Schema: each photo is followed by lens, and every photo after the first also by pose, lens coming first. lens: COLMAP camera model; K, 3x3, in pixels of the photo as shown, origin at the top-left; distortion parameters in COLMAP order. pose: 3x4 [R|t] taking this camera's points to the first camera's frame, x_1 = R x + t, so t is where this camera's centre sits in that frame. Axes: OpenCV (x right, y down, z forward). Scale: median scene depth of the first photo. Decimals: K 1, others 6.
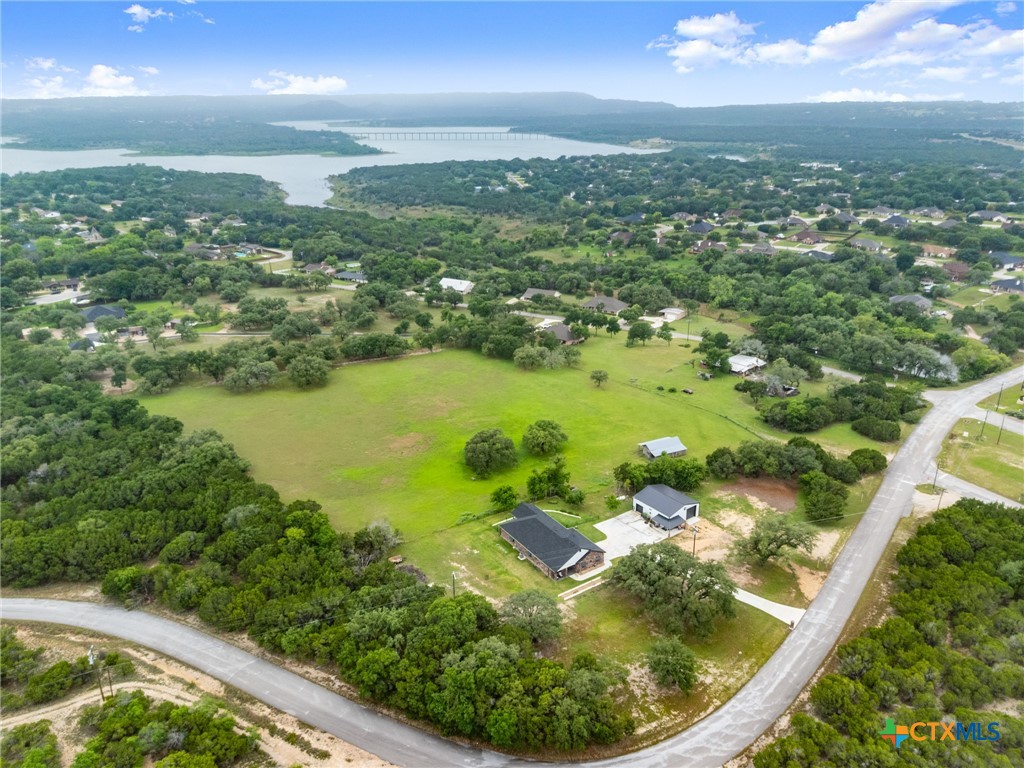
lens RADIAL K [[752.9, 0, 512.7], [0, 752.9, 384.1], [0, 0, 1]] dist [0.065601, -0.060876]
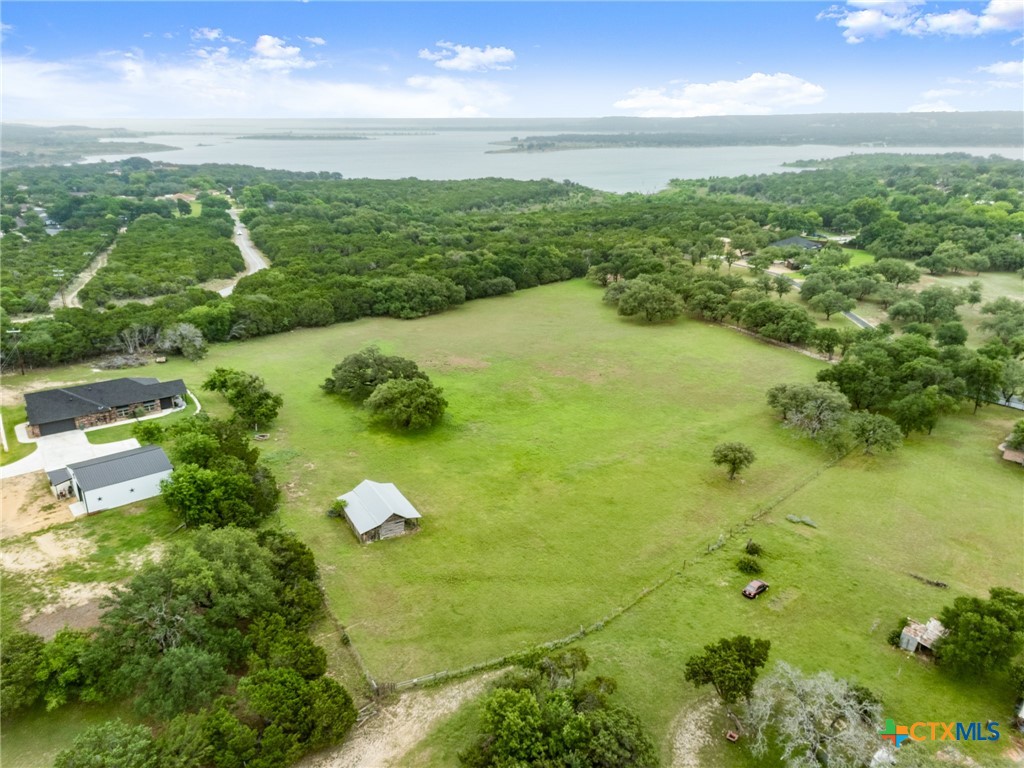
lens RADIAL K [[752.9, 0, 511.4], [0, 752.9, 384.6], [0, 0, 1]] dist [0.065601, -0.060876]
pose [[0.035436, 0.342531, -0.938838, 0.352916], [-0.362918, 0.879706, 0.307259, -0.094538], [0.931147, 0.329833, 0.155484, 0.544864]]
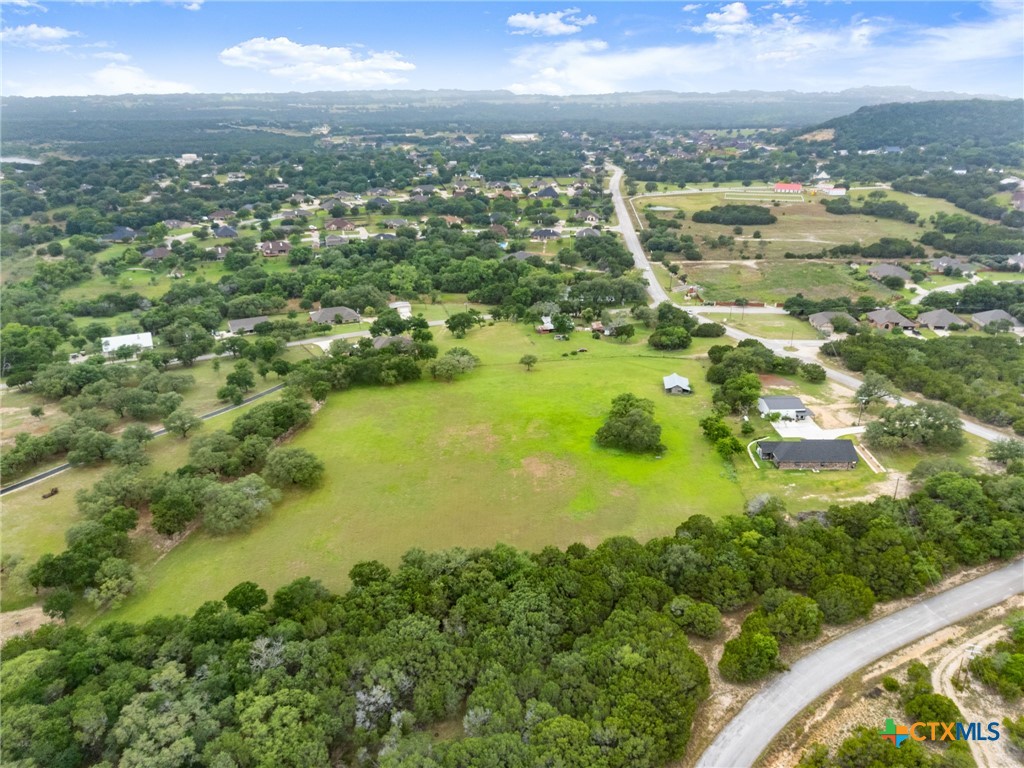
lens RADIAL K [[752.9, 0, 510.6], [0, 752.9, 382.0], [0, 0, 1]] dist [0.065601, -0.060876]
pose [[0.563304, -0.304274, 0.768184, -0.499415], [0.297748, 0.942012, 0.154789, -0.105920], [-0.770737, 0.141532, 0.621236, 0.246582]]
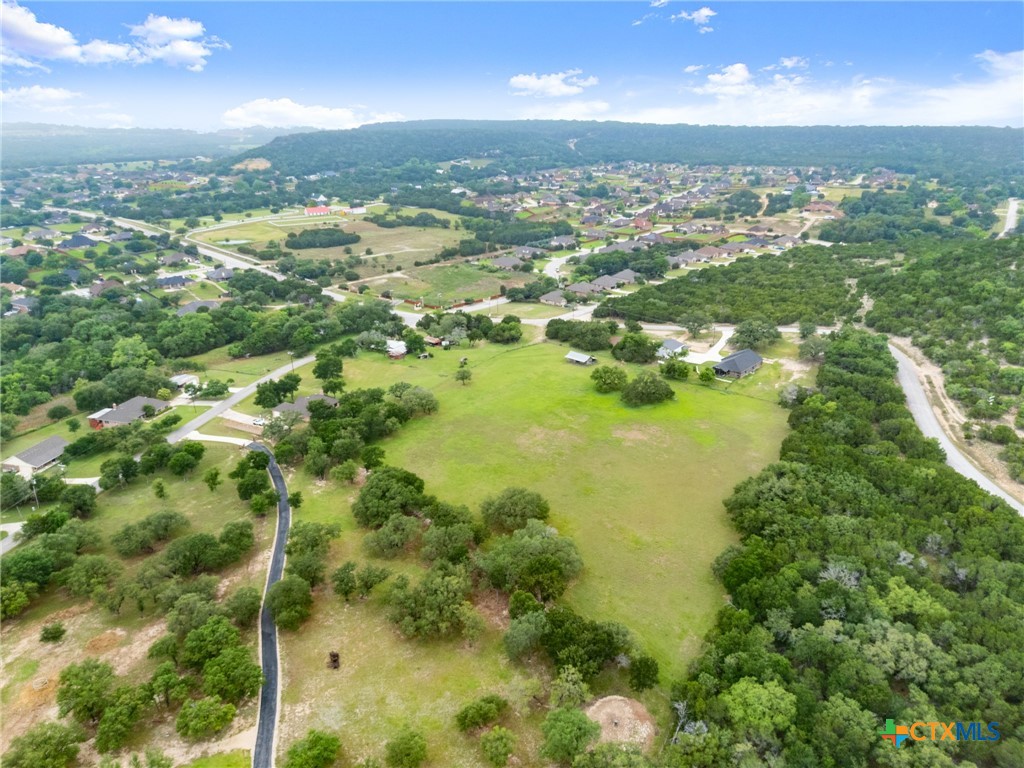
lens RADIAL K [[752.9, 0, 511.4], [0, 752.9, 388.2], [0, 0, 1]] dist [0.065601, -0.060876]
pose [[-0.275684, -0.327569, 0.903713, -0.628281], [0.350513, 0.841157, 0.411821, -0.293796], [-0.895064, 0.430295, -0.117076, 0.736403]]
